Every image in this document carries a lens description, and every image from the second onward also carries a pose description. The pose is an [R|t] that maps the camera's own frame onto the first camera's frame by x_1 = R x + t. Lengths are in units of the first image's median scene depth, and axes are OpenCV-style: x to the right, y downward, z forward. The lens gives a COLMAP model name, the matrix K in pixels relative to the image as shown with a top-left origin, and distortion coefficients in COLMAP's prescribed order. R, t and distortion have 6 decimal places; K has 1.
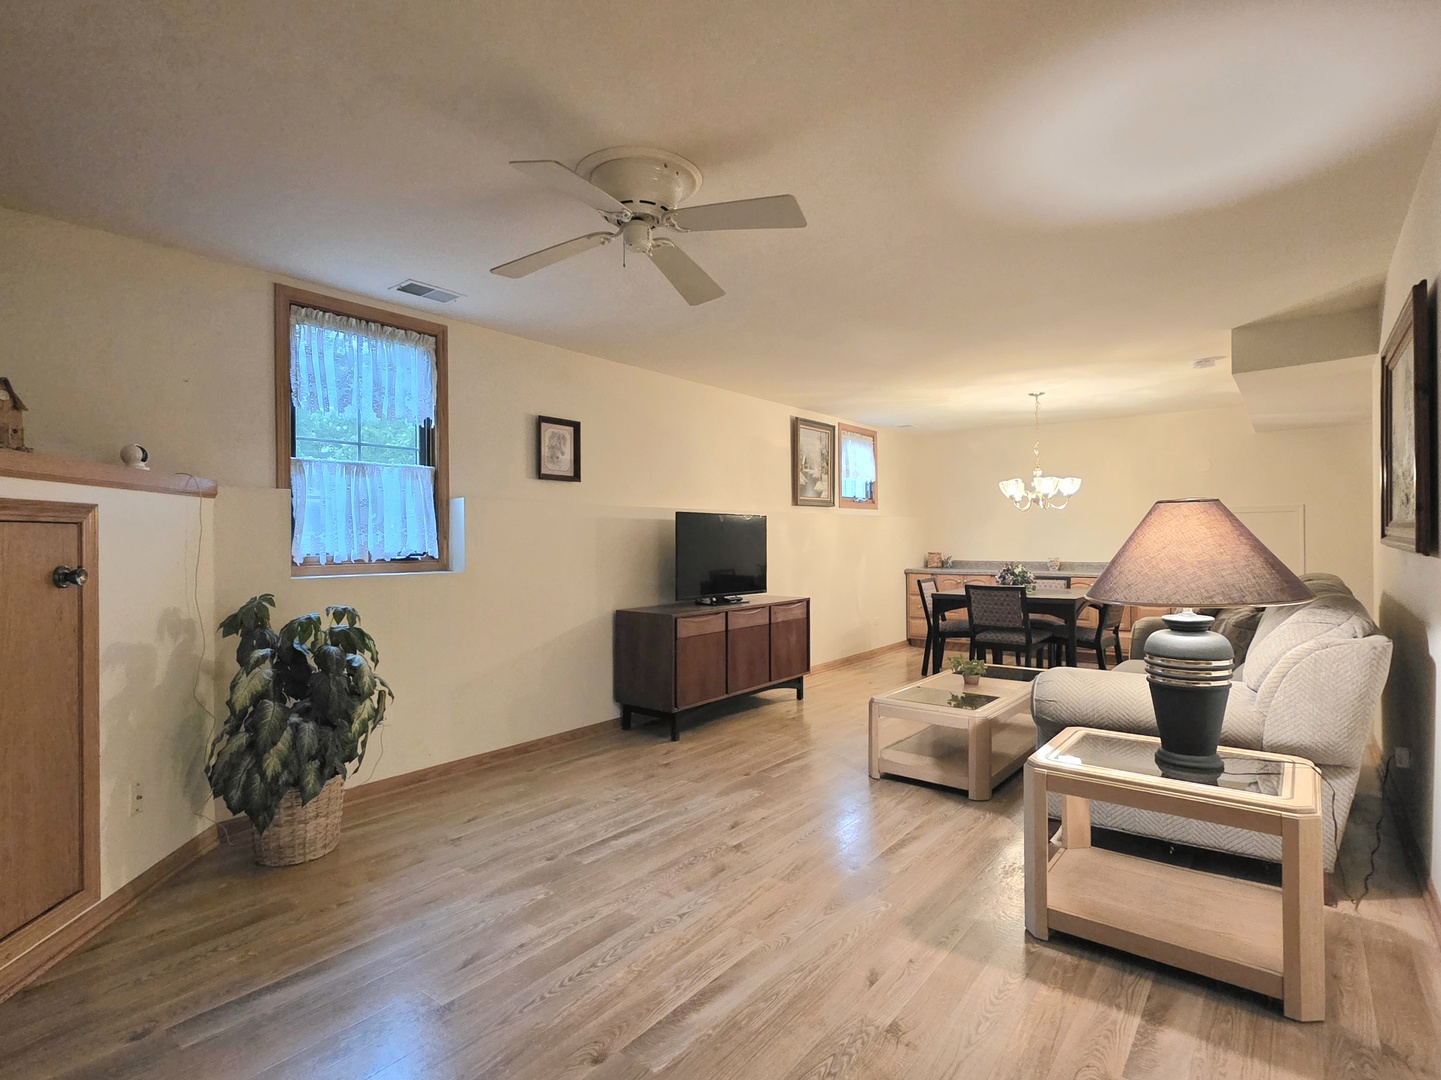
lens RADIAL K [[718.9, 0, 718.1], [0, 718.9, 532.8], [0, 0, 1]] dist [0.013688, -0.001188]
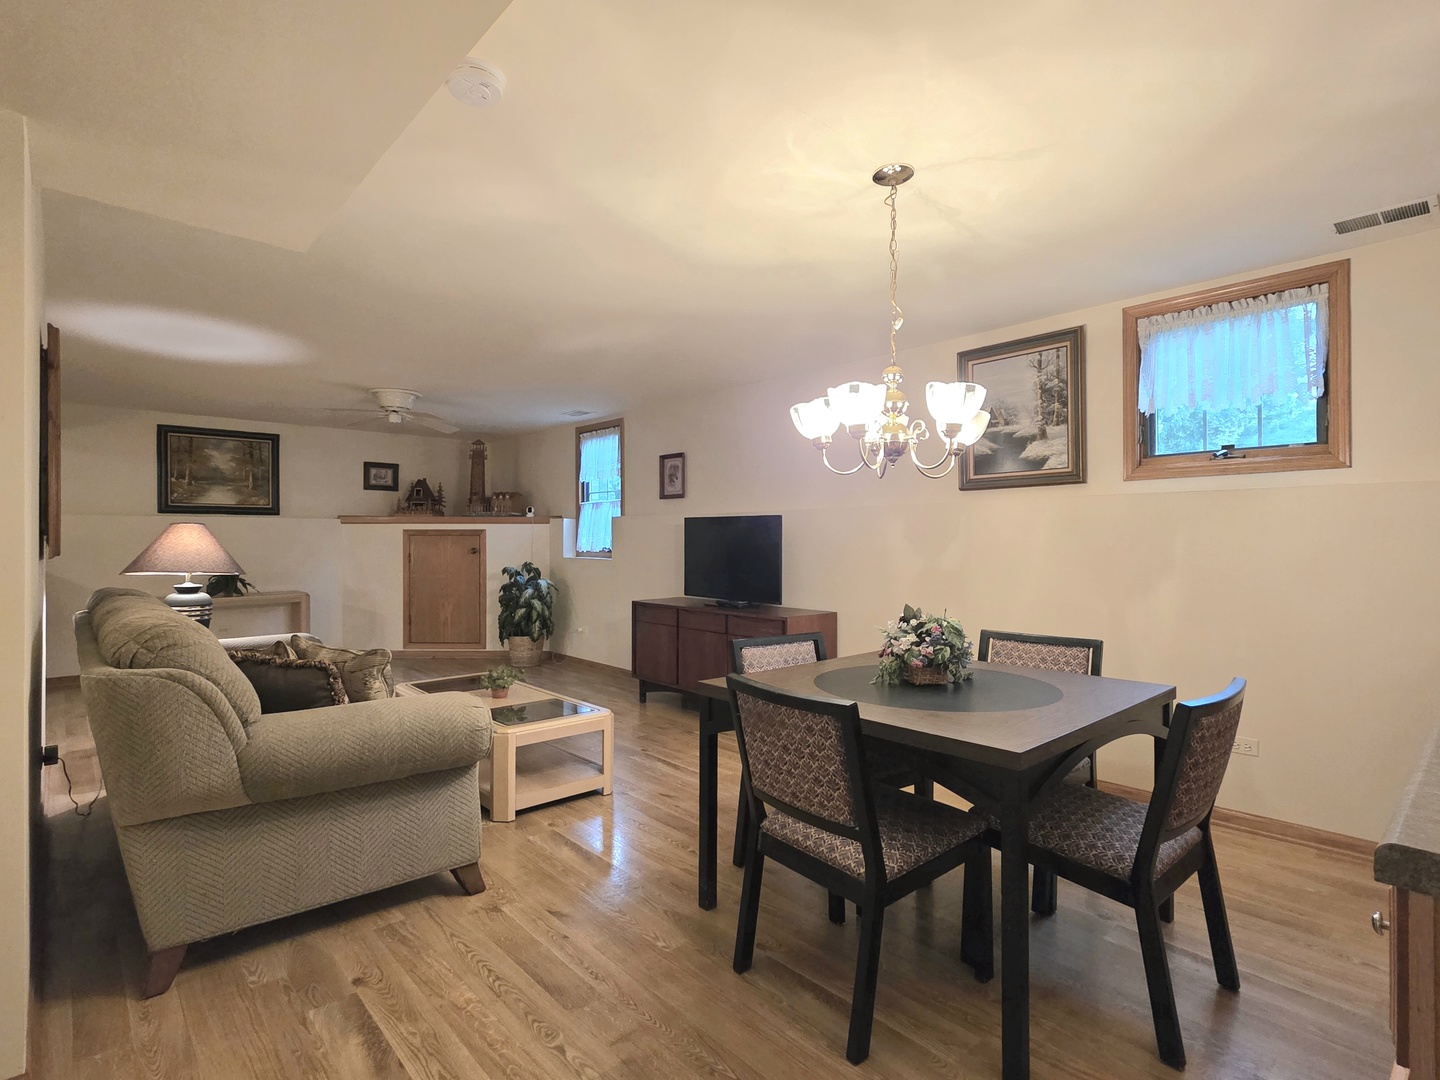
lens RADIAL K [[718.4, 0, 725.8], [0, 718.4, 548.9], [0, 0, 1]] dist [0.013688, -0.001188]
pose [[-0.120604, -0.002728, -0.992697, 1.142678], [-0.006043, 0.999980, -0.002014, 0.024583], [0.992682, 0.005756, -0.120618, 1.294075]]
